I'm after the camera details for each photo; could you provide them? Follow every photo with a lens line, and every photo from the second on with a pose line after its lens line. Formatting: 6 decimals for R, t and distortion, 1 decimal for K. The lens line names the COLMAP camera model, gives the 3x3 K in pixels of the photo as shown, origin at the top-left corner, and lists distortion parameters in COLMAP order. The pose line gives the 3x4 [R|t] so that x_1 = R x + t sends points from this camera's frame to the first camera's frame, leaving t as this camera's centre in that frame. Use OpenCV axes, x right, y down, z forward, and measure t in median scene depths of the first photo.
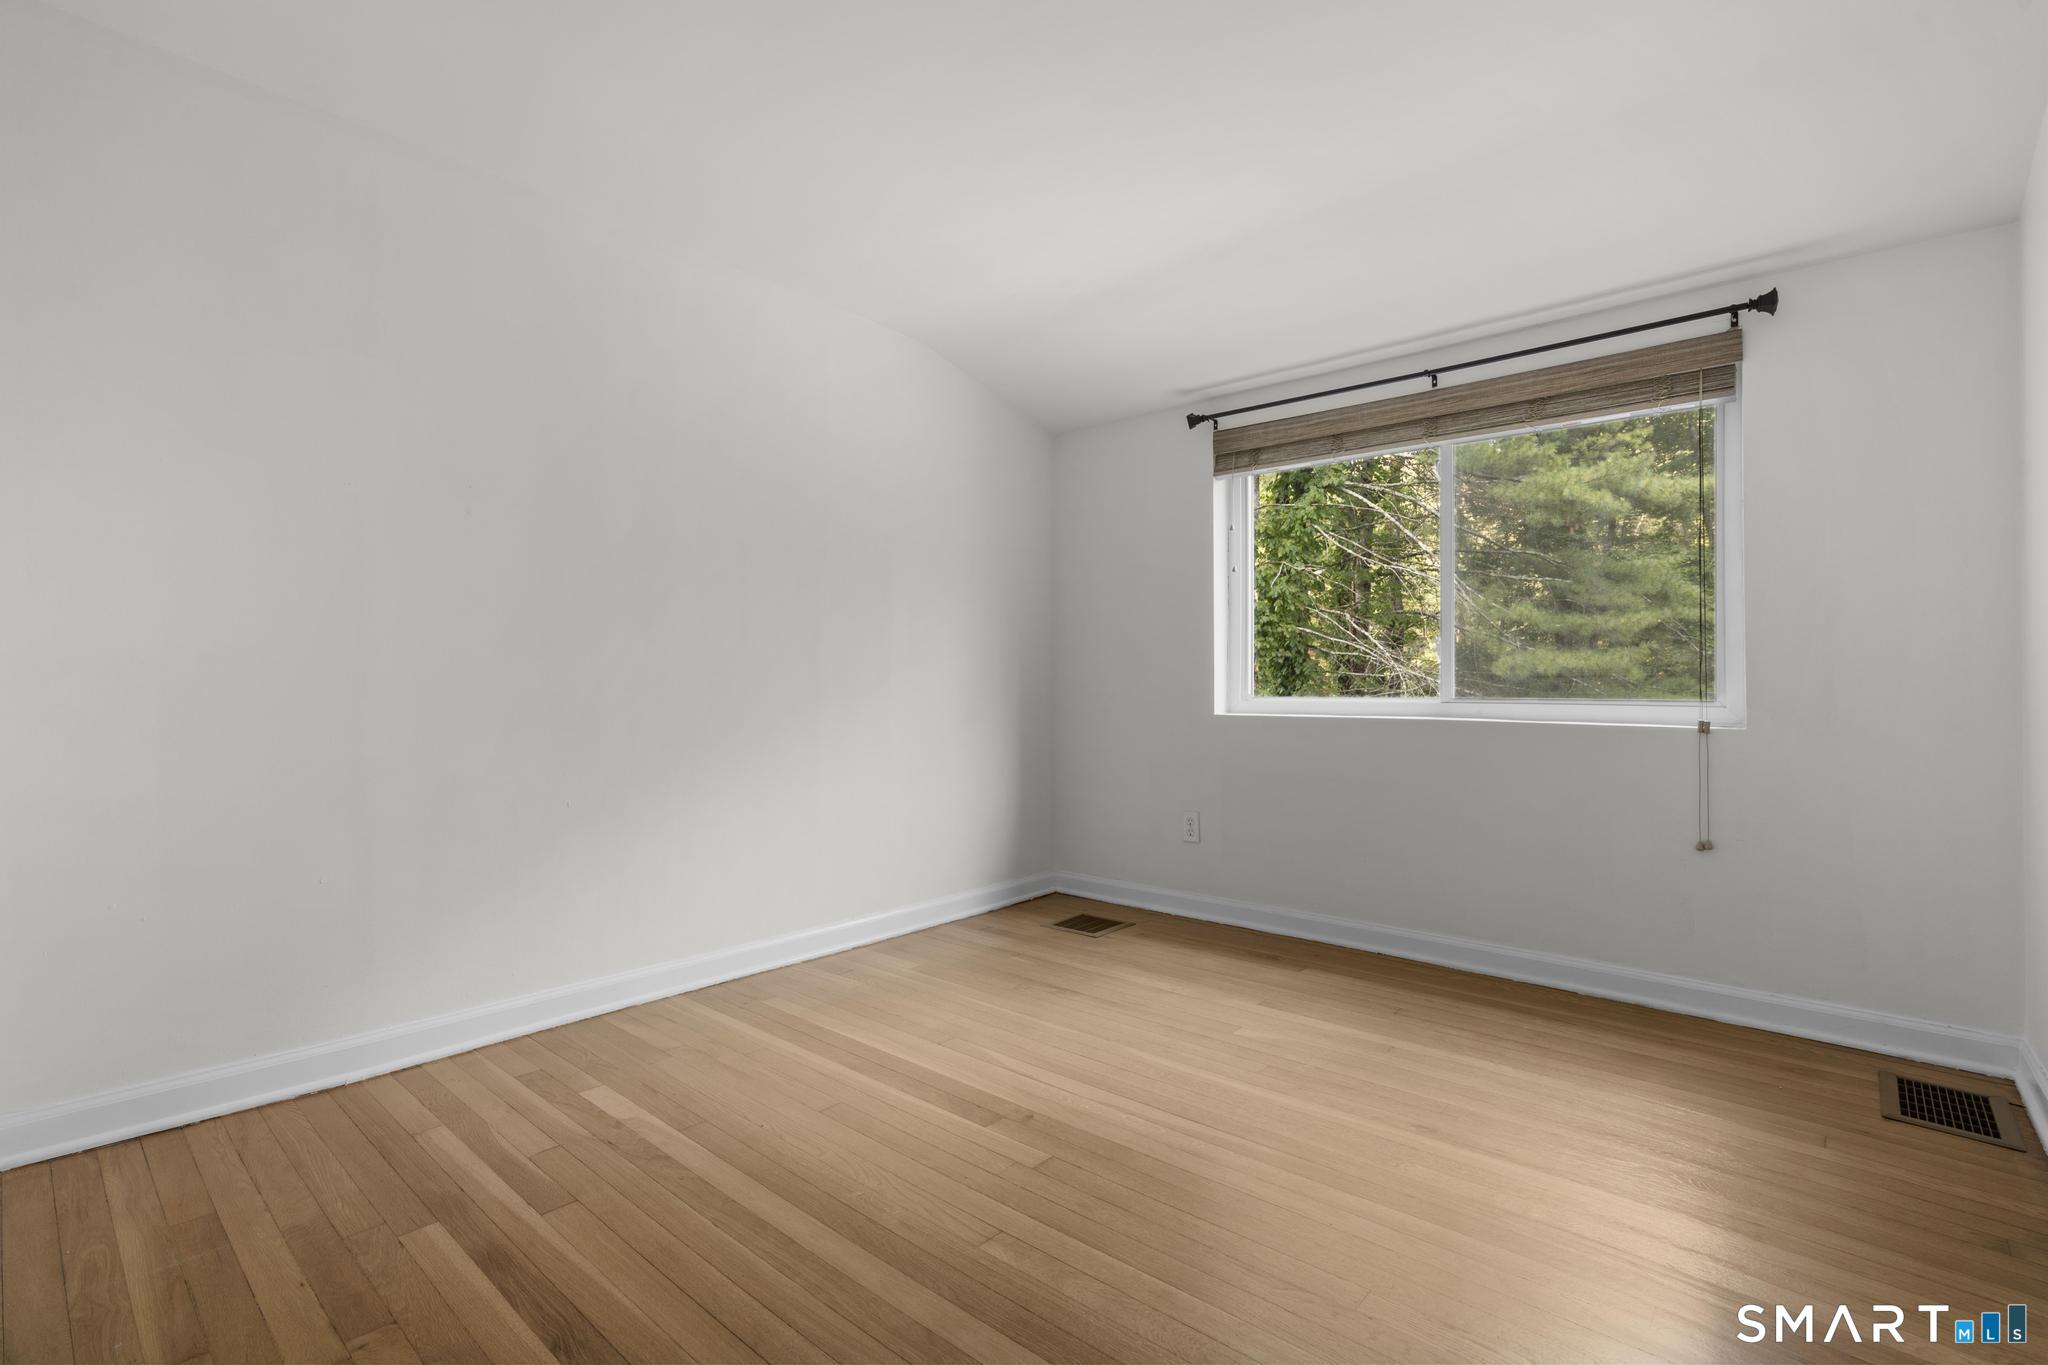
lens RADIAL K [[927.5, 0, 1025.3], [0, 927.5, 688.0], [0, 0, 1]] dist [0.000520, 0.000431]
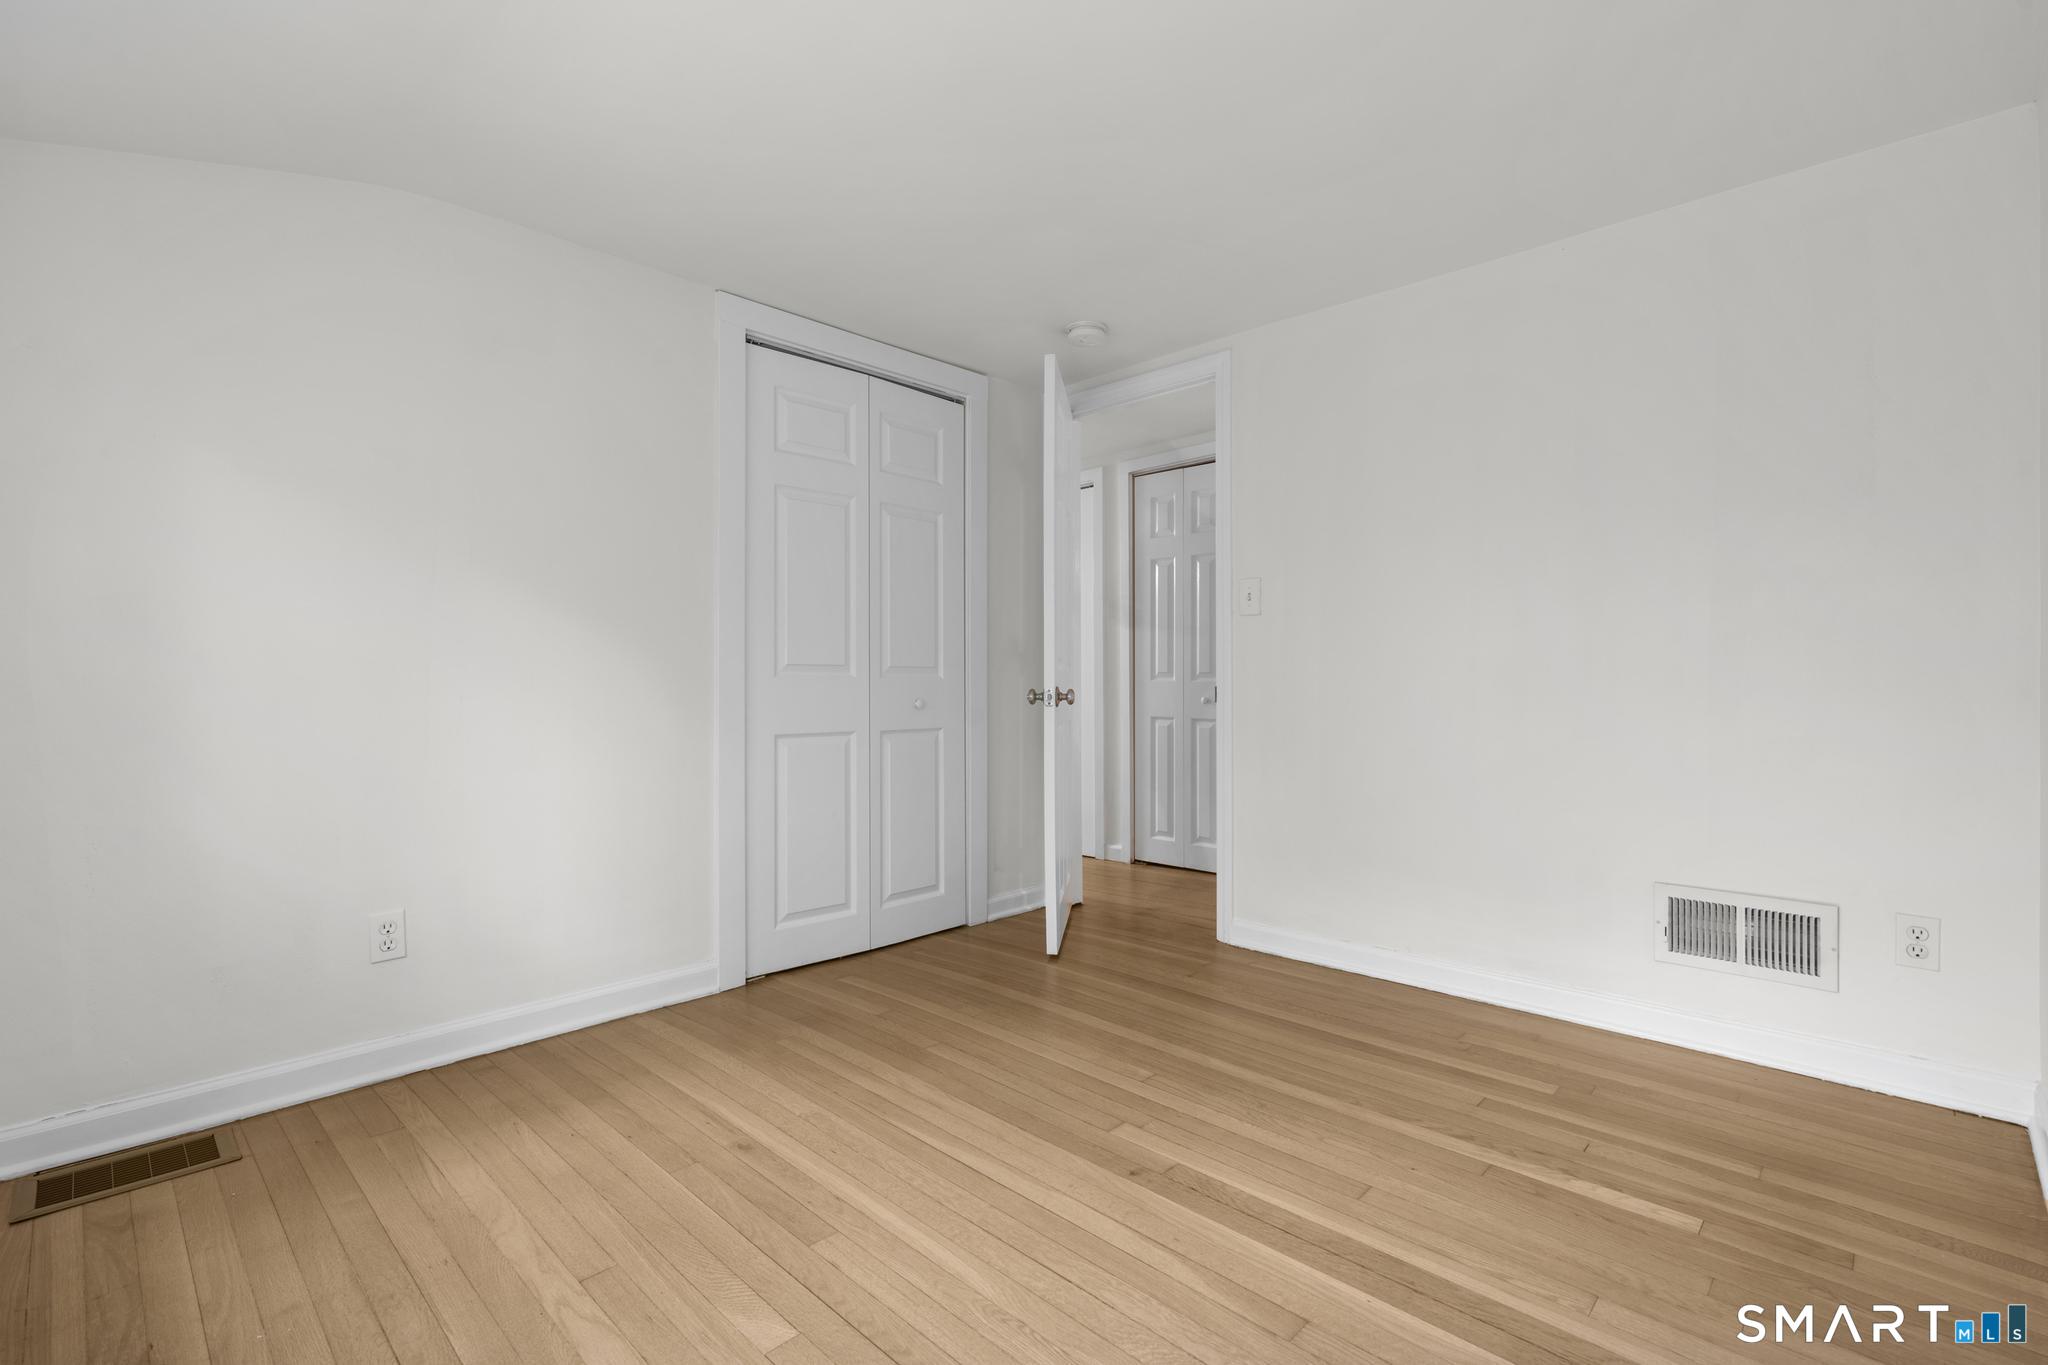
lens RADIAL K [[927.5, 0, 1022.5], [0, 927.5, 670.5], [0, 0, 1]] dist [0.000520, 0.000431]
pose [[-0.999218, -0.001956, 0.039484, 0.083356], [-0.002306, 0.999958, -0.008818, -0.034299], [-0.039465, -0.008903, -0.999181, 1.948790]]
